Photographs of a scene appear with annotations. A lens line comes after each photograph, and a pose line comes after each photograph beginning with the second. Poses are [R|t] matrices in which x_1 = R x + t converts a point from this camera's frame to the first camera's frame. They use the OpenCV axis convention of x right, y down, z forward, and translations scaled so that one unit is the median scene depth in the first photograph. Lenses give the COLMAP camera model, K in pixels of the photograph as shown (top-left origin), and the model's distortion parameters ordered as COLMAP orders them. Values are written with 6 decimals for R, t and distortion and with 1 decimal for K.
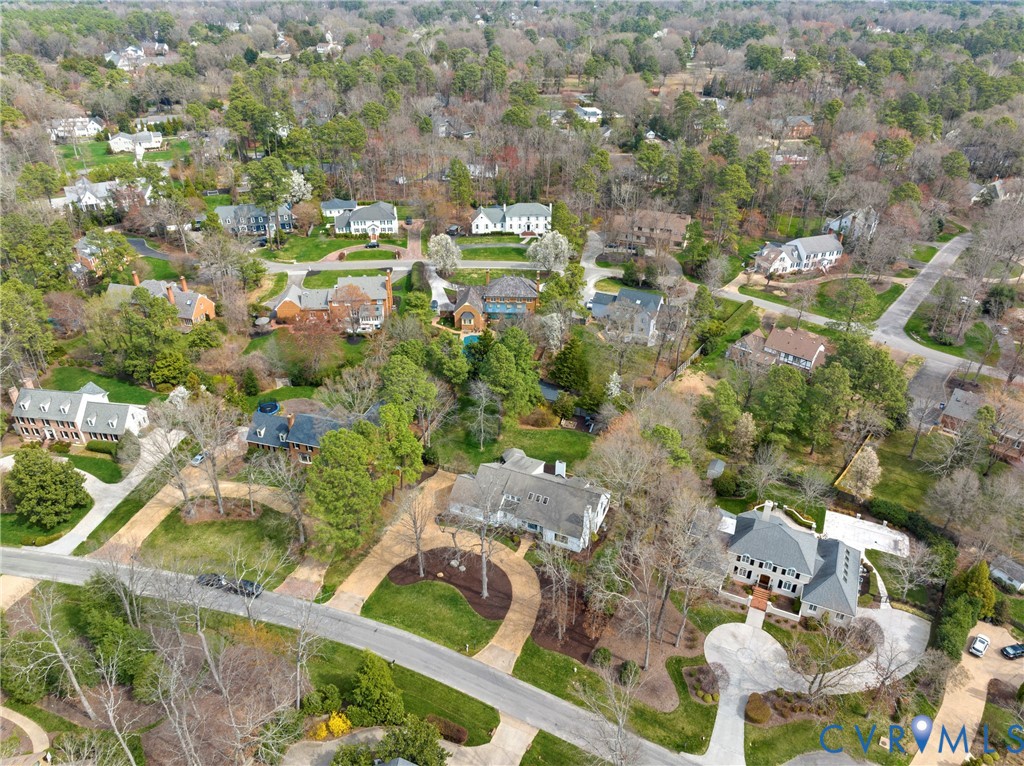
lens RADIAL K [[706.5, 0, 520.6], [0, 706.5, 381.3], [0, 0, 1]] dist [-0.021461, 0.011371]
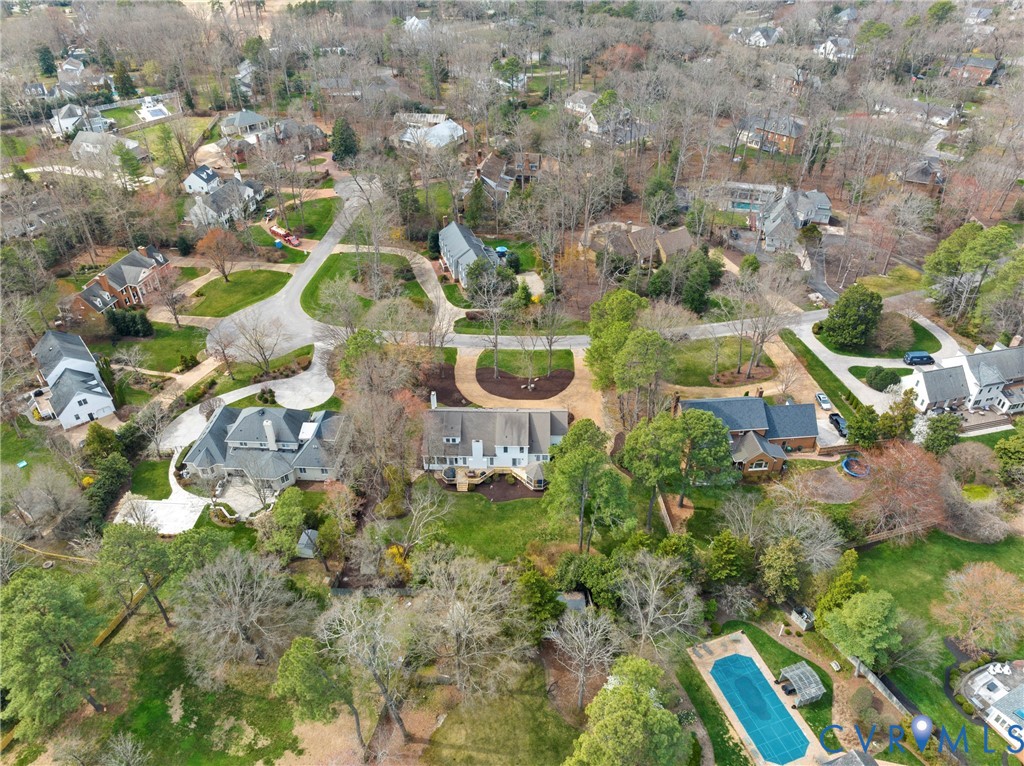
lens RADIAL K [[706.5, 0, 520.6], [0, 706.5, 381.3], [0, 0, 1]] dist [-0.021461, 0.011371]
pose [[-0.927610, 0.218944, -0.302659, 0.183365], [-0.199705, 0.394054, 0.897128, -0.528840], [0.315685, 0.892628, -0.321805, 0.848714]]
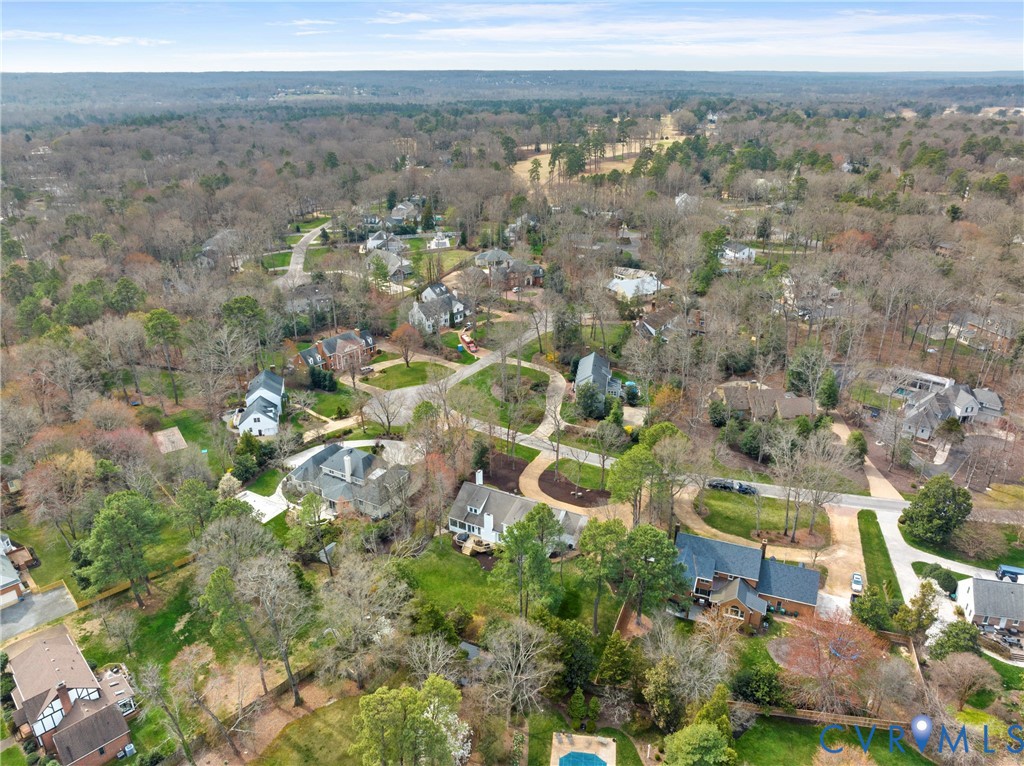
lens RADIAL K [[706.5, 0, 520.6], [0, 706.5, 381.3], [0, 0, 1]] dist [-0.021461, 0.011371]
pose [[-0.997278, -0.035062, 0.064863, -0.039680], [0.033739, 0.565192, 0.824269, -0.614181], [-0.065560, 0.824214, -0.562471, 0.978284]]
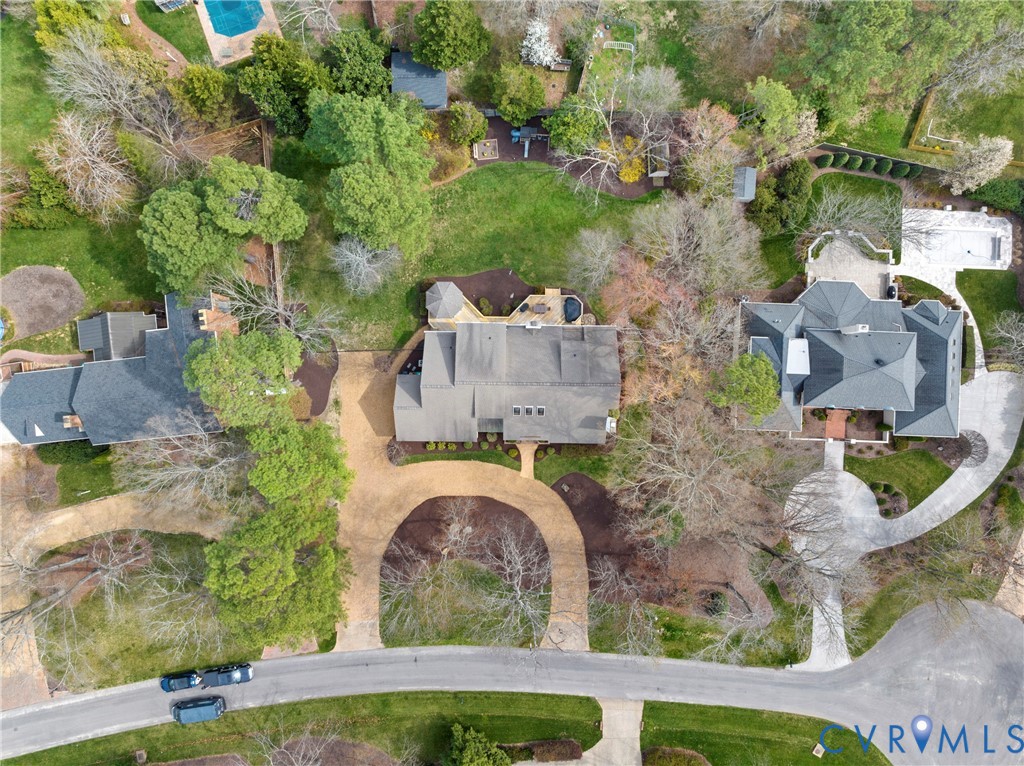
lens RADIAL K [[706.5, 0, 520.6], [0, 706.5, 381.3], [0, 0, 1]] dist [-0.021461, 0.011371]
pose [[0.925269, -0.379298, 0.003271, 0.016220], [0.197937, 0.490174, 0.848853, -0.266617], [-0.323571, -0.784769, 0.528619, 0.430986]]
